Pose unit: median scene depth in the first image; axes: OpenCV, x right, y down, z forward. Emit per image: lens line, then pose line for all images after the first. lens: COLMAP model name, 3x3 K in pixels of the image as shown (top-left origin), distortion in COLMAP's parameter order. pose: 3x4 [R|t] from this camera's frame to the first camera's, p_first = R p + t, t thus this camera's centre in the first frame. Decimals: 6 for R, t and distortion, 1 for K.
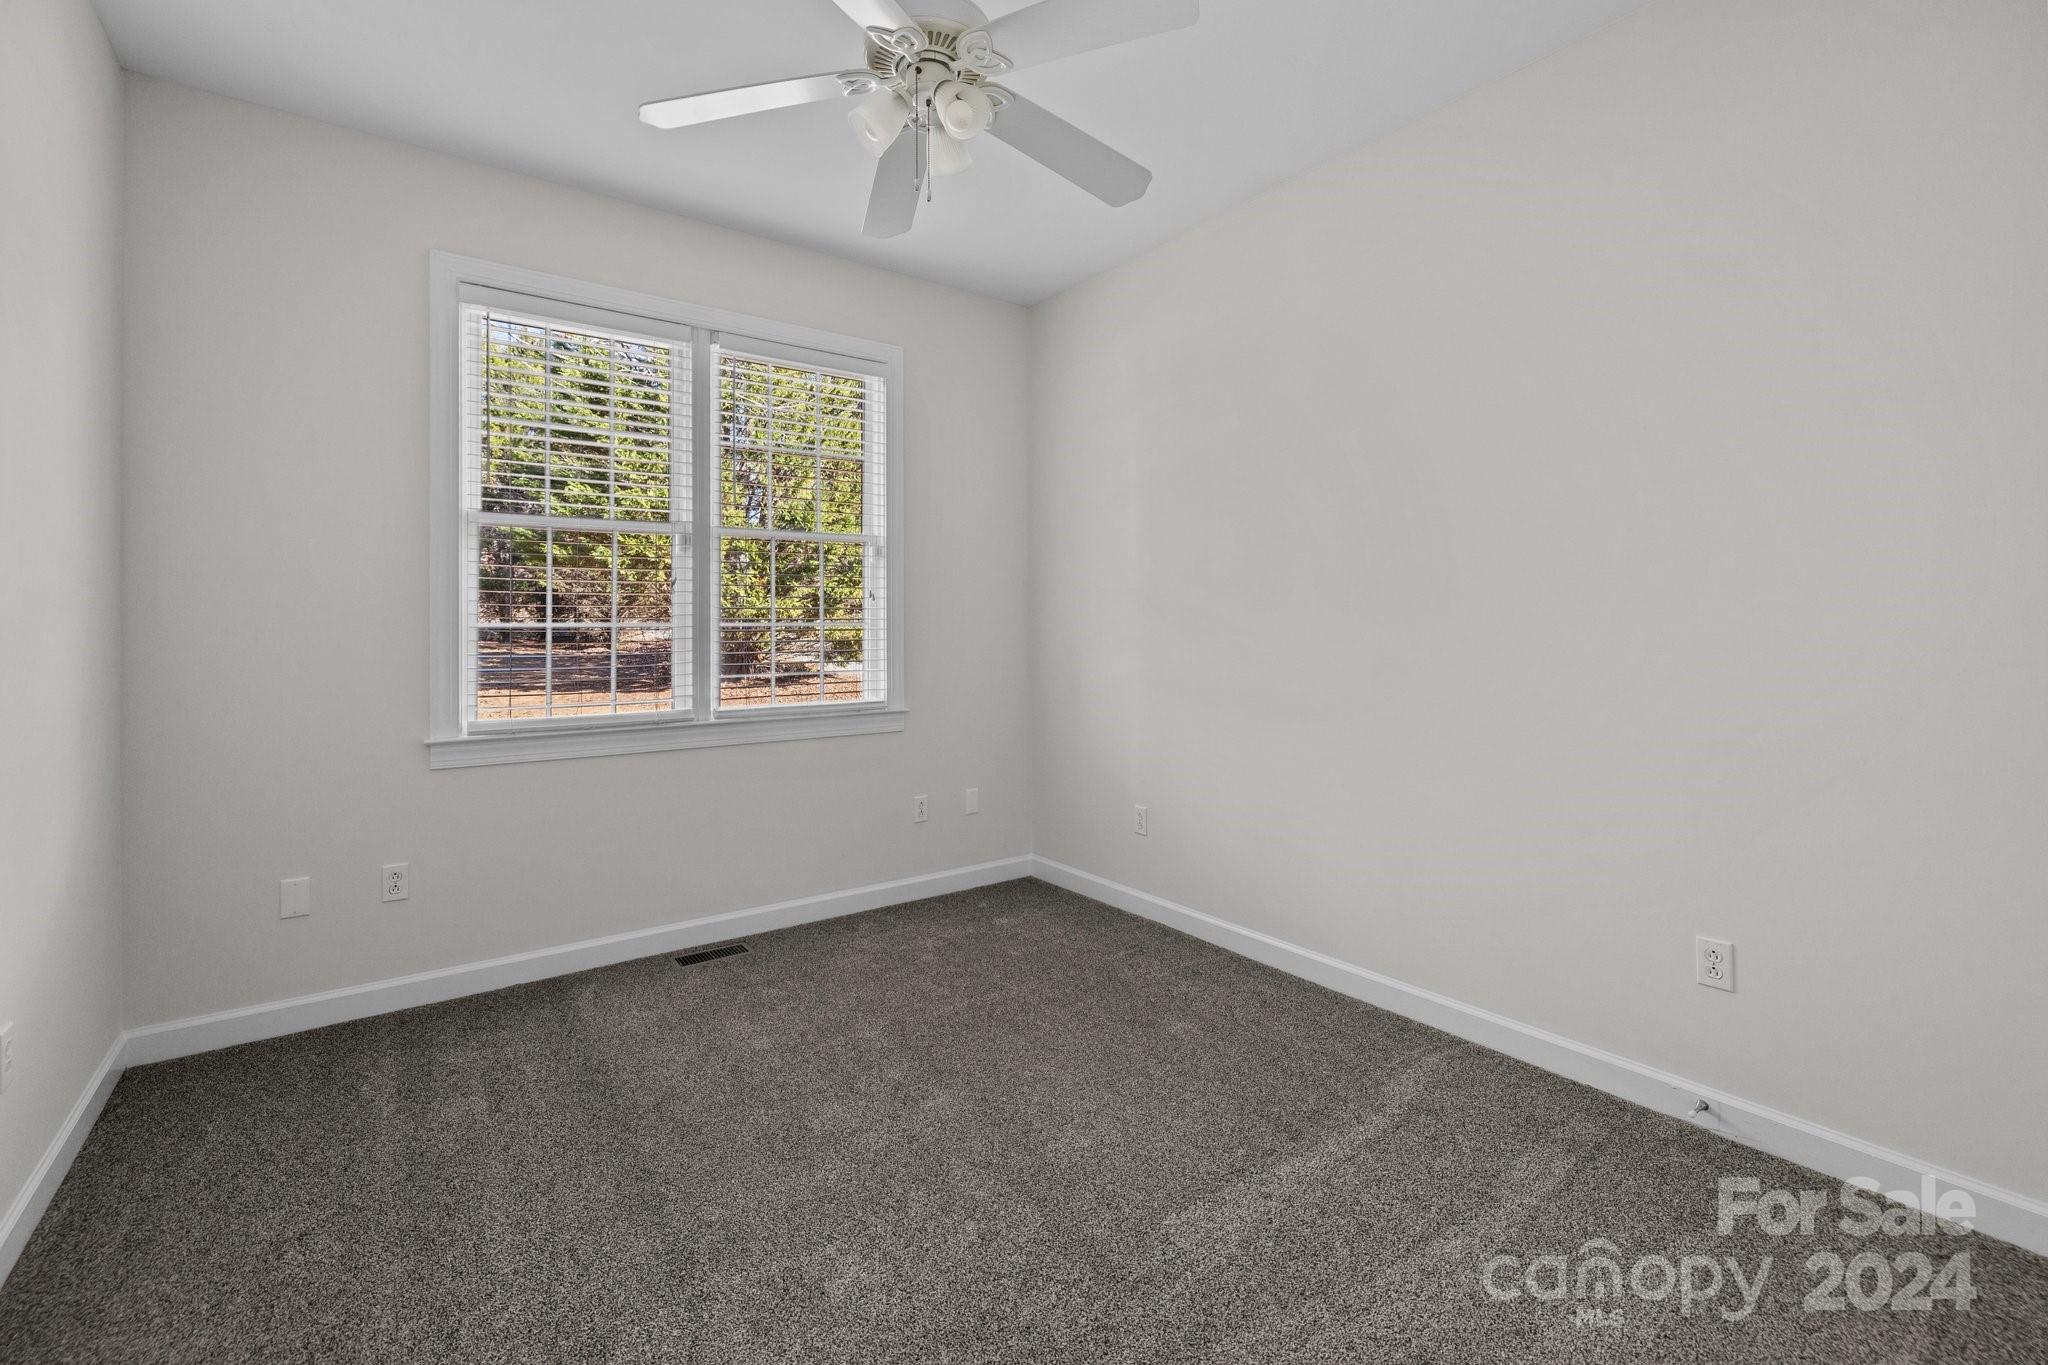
lens RADIAL K [[886.6, 0, 1020.2], [0, 886.6, 646.3], [0, 0, 1]] dist [-0.008368, -0.000195]
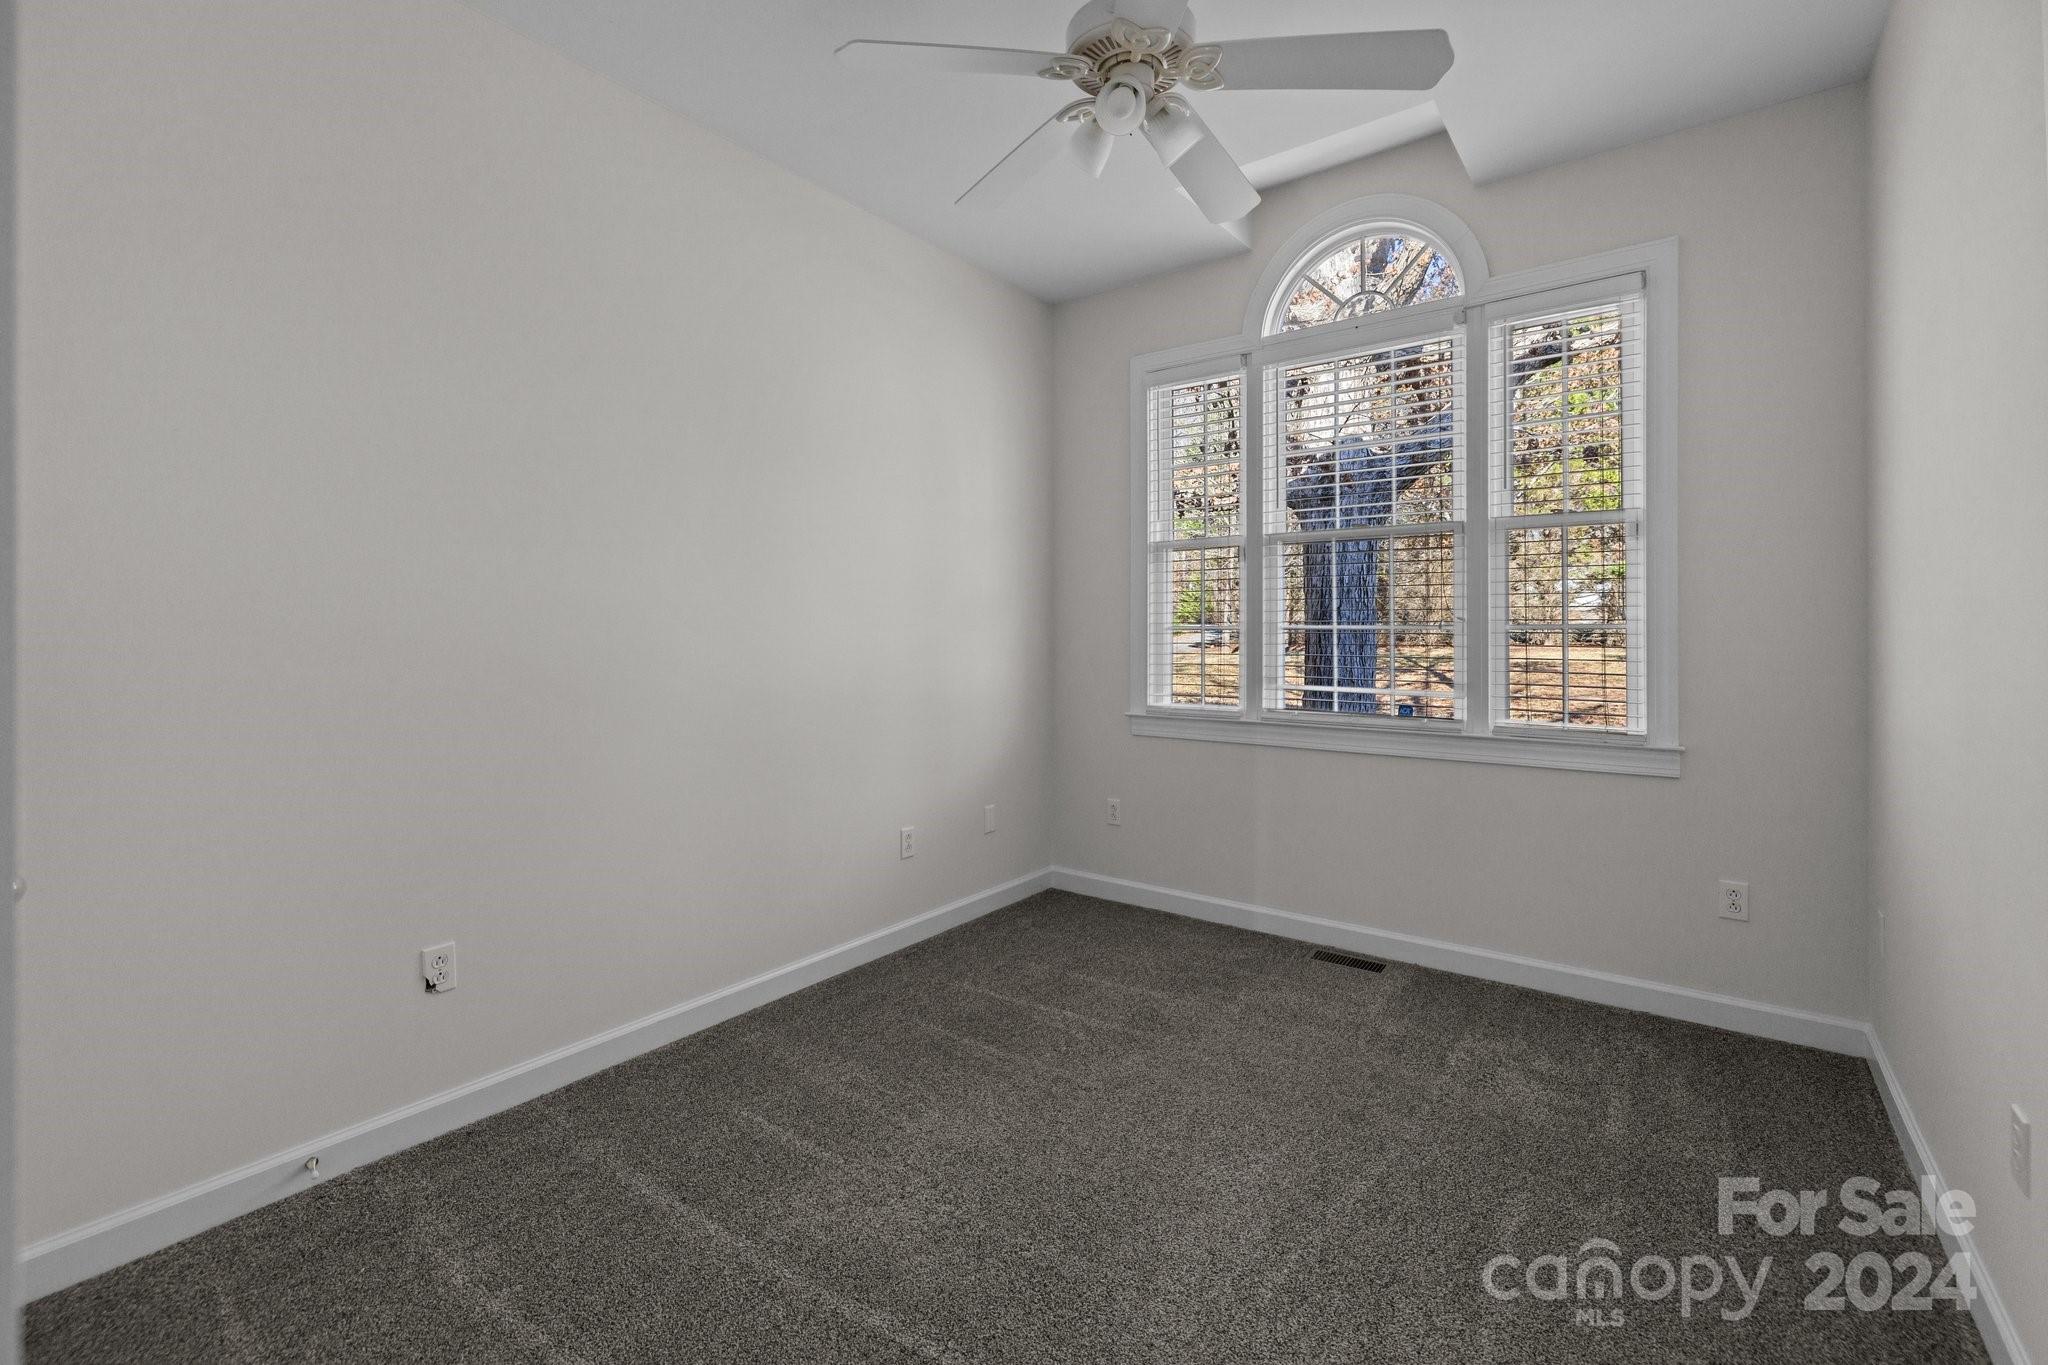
lens RADIAL K [[886.6, 0, 1020.2], [0, 886.6, 646.3], [0, 0, 1]] dist [-0.008368, -0.000195]
pose [[0.257266, 0.018240, -0.966168, 0.508502], [-0.020751, 0.999696, 0.013347, -0.010237], [0.966118, 0.016615, 0.257566, 0.388226]]
